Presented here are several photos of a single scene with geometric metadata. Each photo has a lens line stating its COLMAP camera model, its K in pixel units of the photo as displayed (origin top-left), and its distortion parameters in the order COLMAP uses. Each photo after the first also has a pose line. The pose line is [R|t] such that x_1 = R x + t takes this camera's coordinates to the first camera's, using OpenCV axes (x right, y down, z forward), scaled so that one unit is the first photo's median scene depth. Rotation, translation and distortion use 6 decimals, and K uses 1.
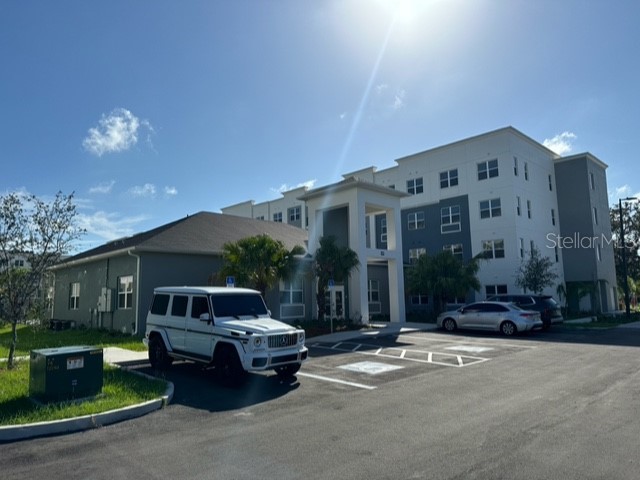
lens RADIAL K [[449.8, 0, 321.7], [0, 449.8, 243.2], [0, 0, 1]] dist [0.104694, -0.153335]
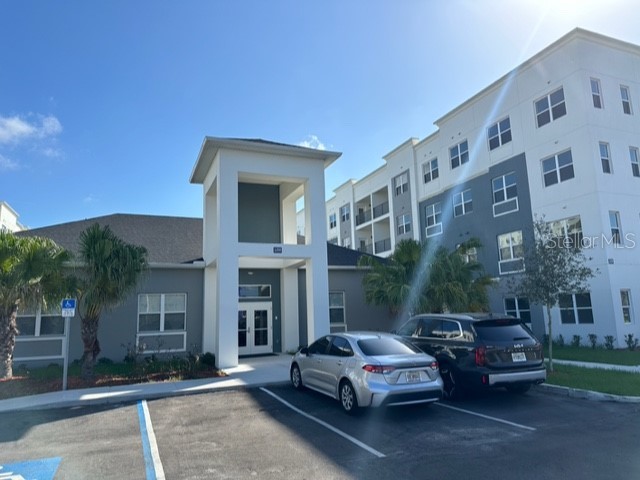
lens RADIAL K [[449.8, 0, 321.7], [0, 449.8, 243.2], [0, 0, 1]] dist [0.104694, -0.153335]
pose [[0.925981, -0.070357, -0.370956, 0.290289], [0.060363, 0.997434, -0.038499, 0.028295], [0.372713, 0.013257, 0.927852, 0.302278]]
